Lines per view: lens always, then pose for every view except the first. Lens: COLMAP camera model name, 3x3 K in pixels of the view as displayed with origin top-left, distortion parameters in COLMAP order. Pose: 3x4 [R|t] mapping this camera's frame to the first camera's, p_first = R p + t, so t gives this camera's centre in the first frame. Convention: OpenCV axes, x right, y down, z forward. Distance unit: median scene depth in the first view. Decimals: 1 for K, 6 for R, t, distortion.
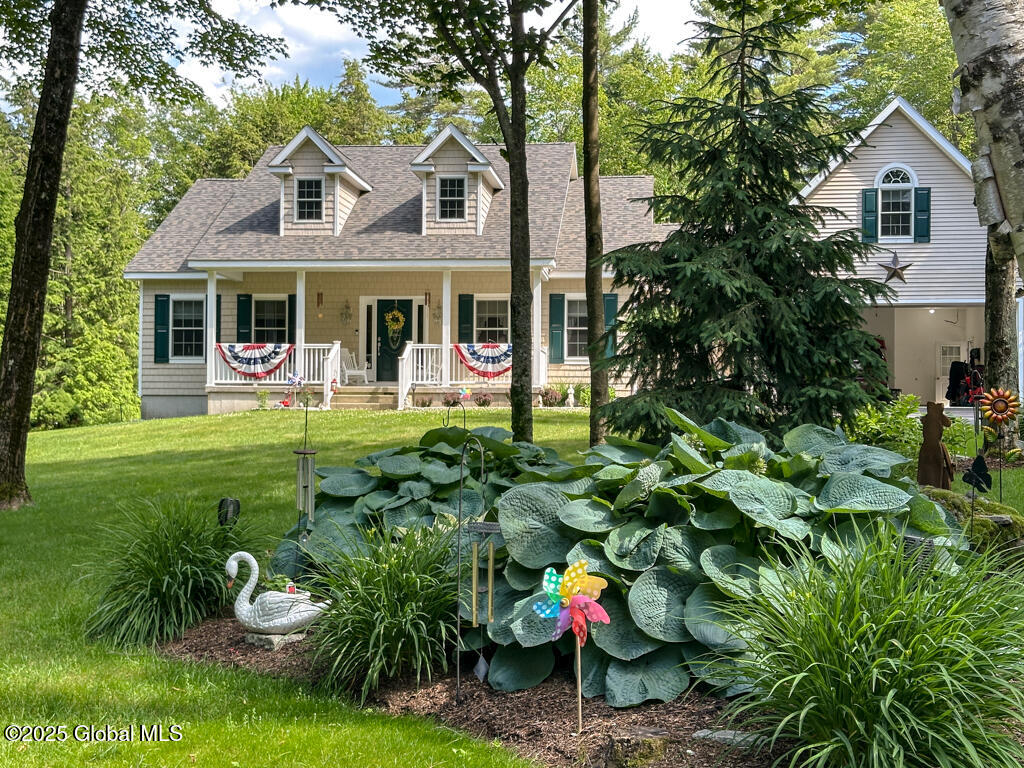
lens RADIAL K [[1451.4, 0, 535.5], [0, 1451.4, 393.2], [0, 0, 1]] dist [0.161537, 0.000000]
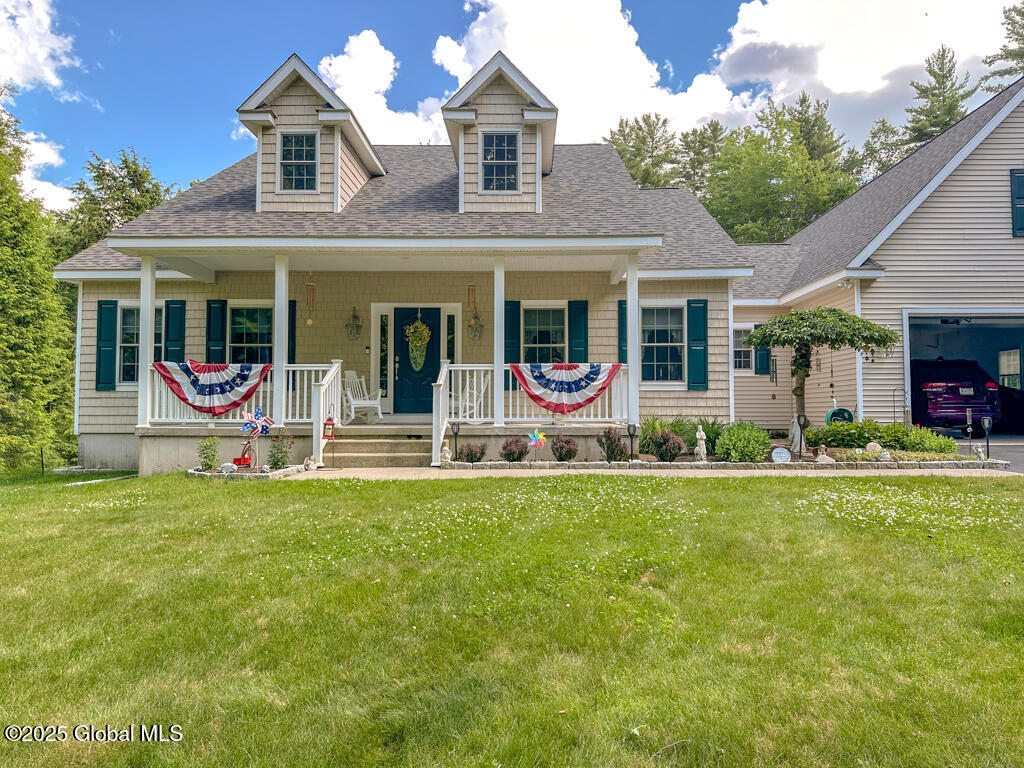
lens RADIAL K [[737.8, 0, 532.0], [0, 737.8, 381.2], [0, 0, 1]] dist [0.124450, -0.097587]
pose [[0.996125, -0.002882, 0.087898, -0.073924], [0.004515, 0.999821, -0.018387, -0.018405], [-0.087830, 0.018712, 0.995960, 0.628212]]
